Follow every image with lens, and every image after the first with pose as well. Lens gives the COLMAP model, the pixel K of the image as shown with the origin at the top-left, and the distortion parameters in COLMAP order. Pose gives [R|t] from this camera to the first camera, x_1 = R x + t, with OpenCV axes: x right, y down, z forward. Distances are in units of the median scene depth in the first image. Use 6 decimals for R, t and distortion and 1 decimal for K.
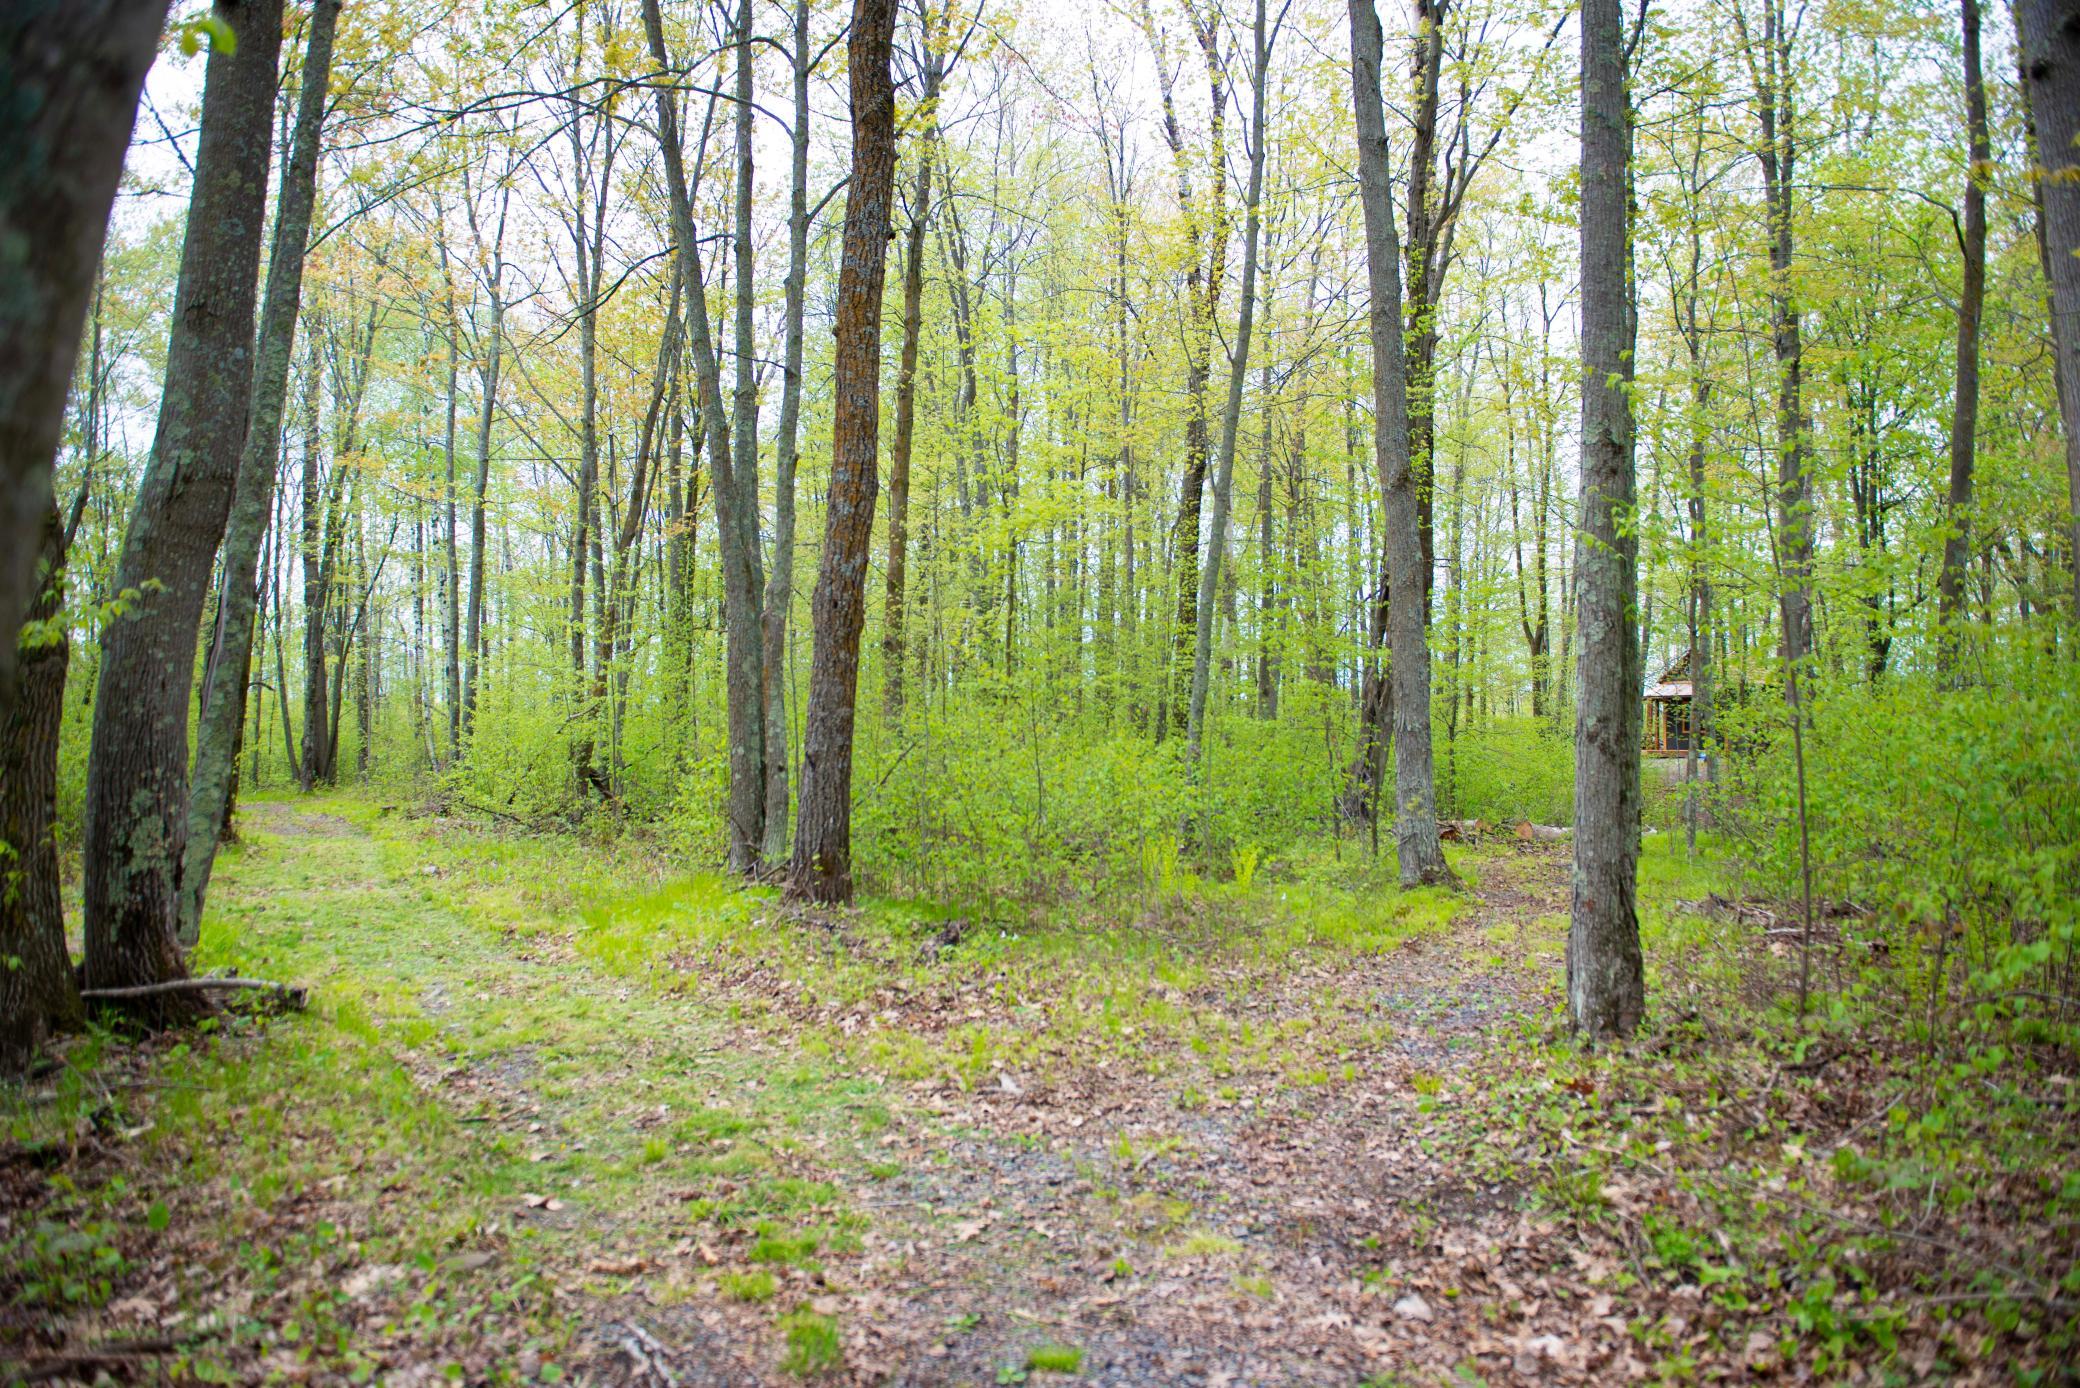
lens RADIAL K [[1439.5, 0, 1030.5], [0, 1439.5, 691.1], [0, 0, 1]] dist [-0.035569, -0.009103]
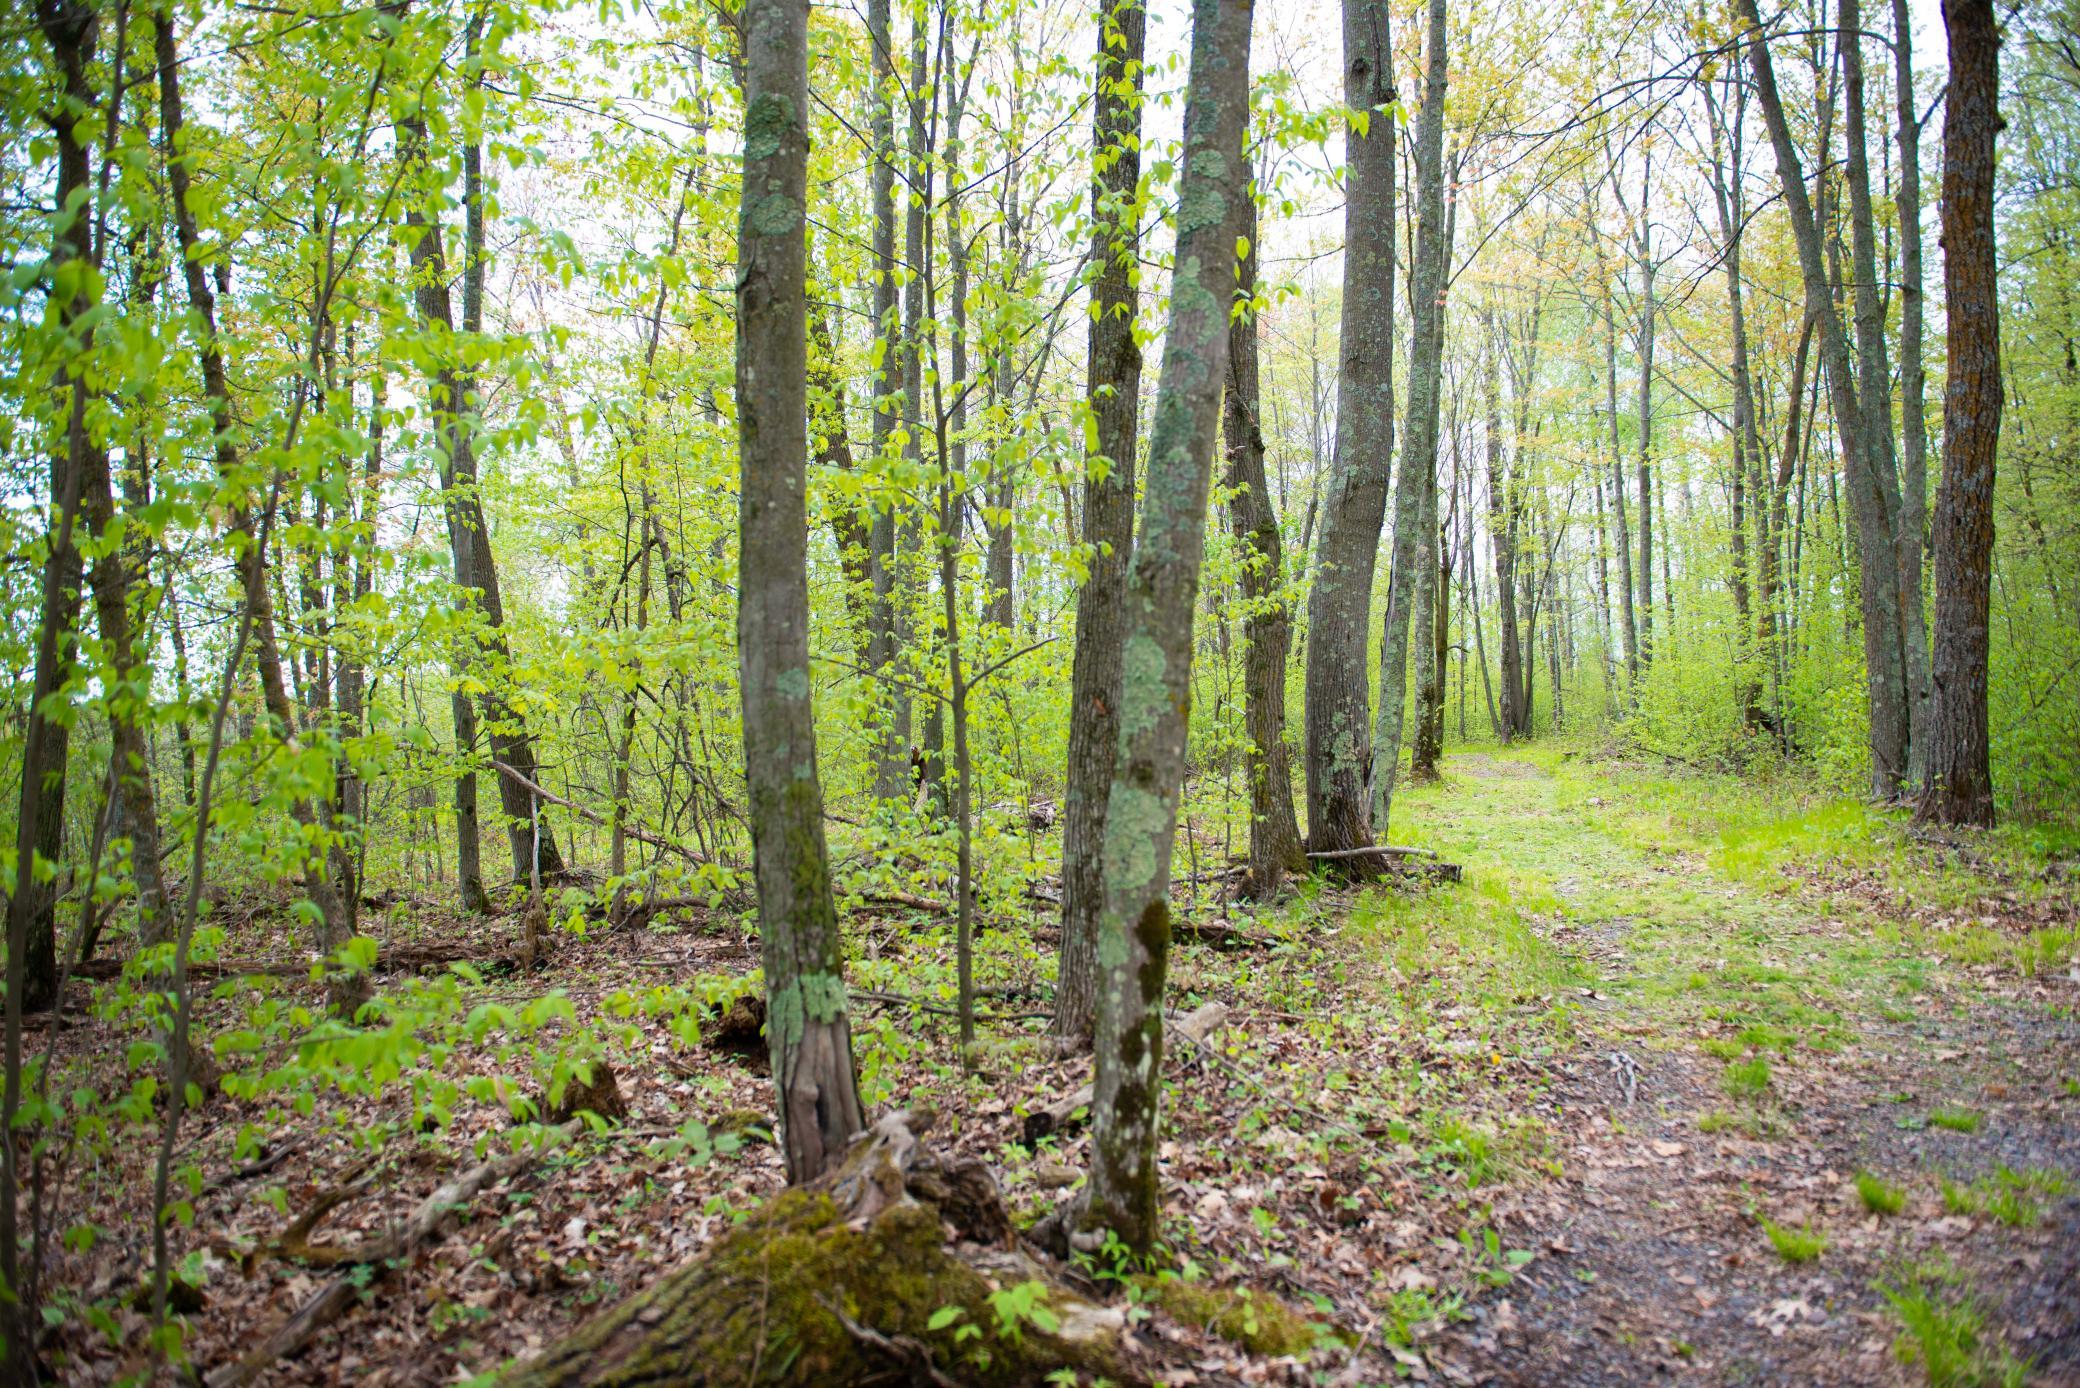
lens RADIAL K [[1439.5, 0, 1030.3], [0, 1439.5, 704.7], [0, 0, 1]] dist [-0.035569, -0.009103]
pose [[0.696326, -0.029116, -0.717135, 0.097754], [0.055310, 0.998382, 0.013171, 0.014412], [0.715592, -0.048836, 0.696810, -0.113067]]
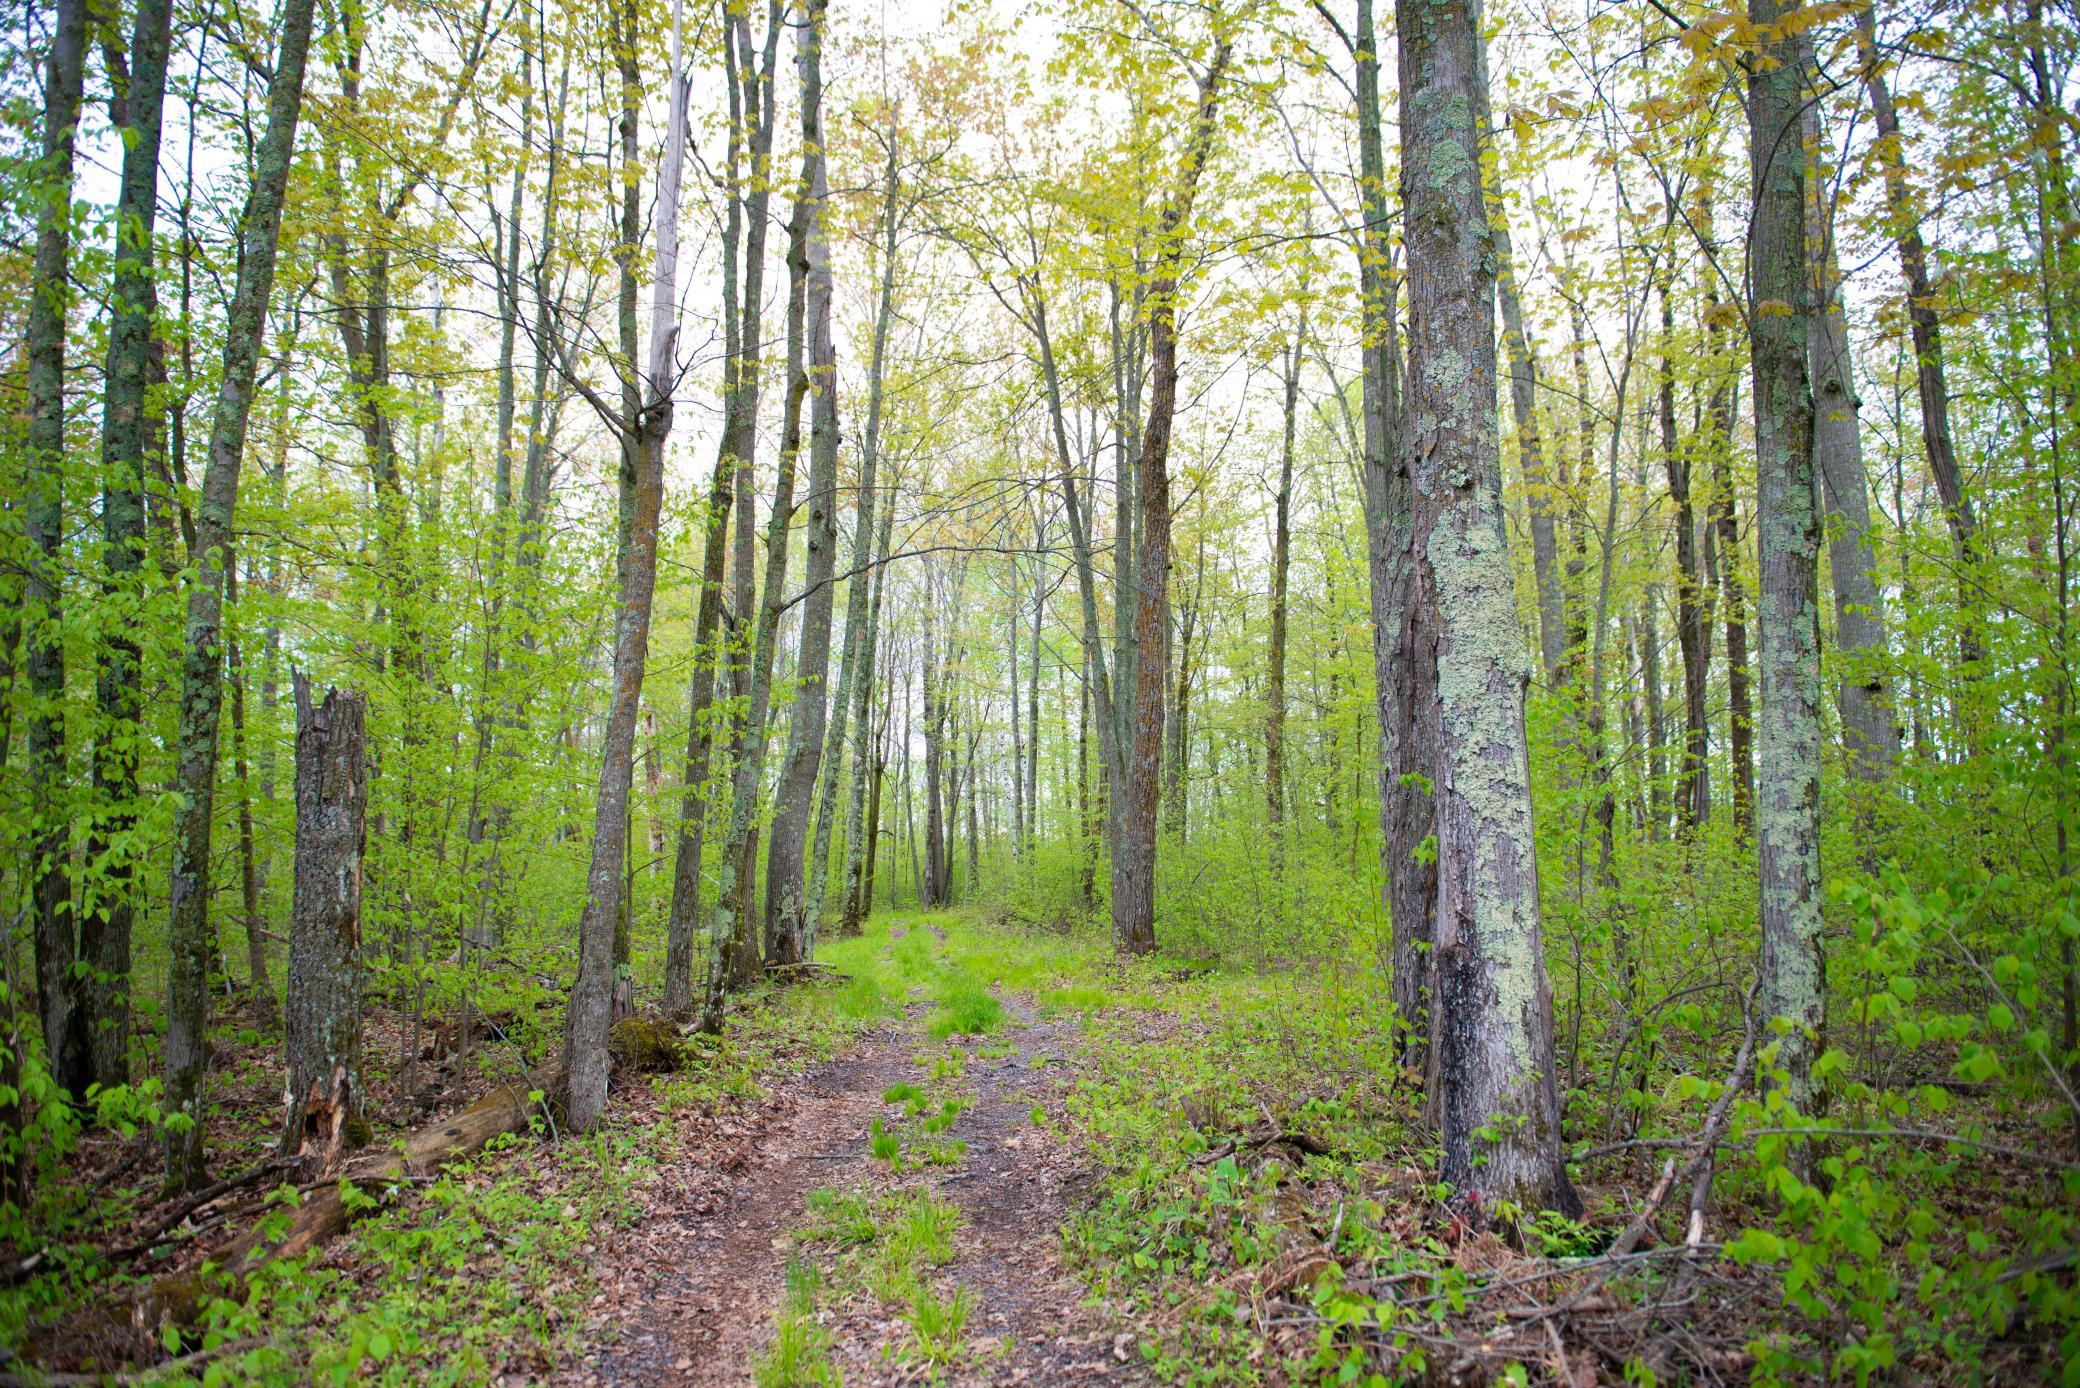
lens RADIAL K [[1439.5, 0, 1043.7], [0, 1439.5, 700.5], [0, 0, 1]] dist [-0.035569, -0.009103]
pose [[0.914171, -0.054974, -0.401585, 0.410718], [0.020717, 0.995802, -0.089157, -0.007602], [0.404800, 0.073185, 0.911472, -0.568900]]
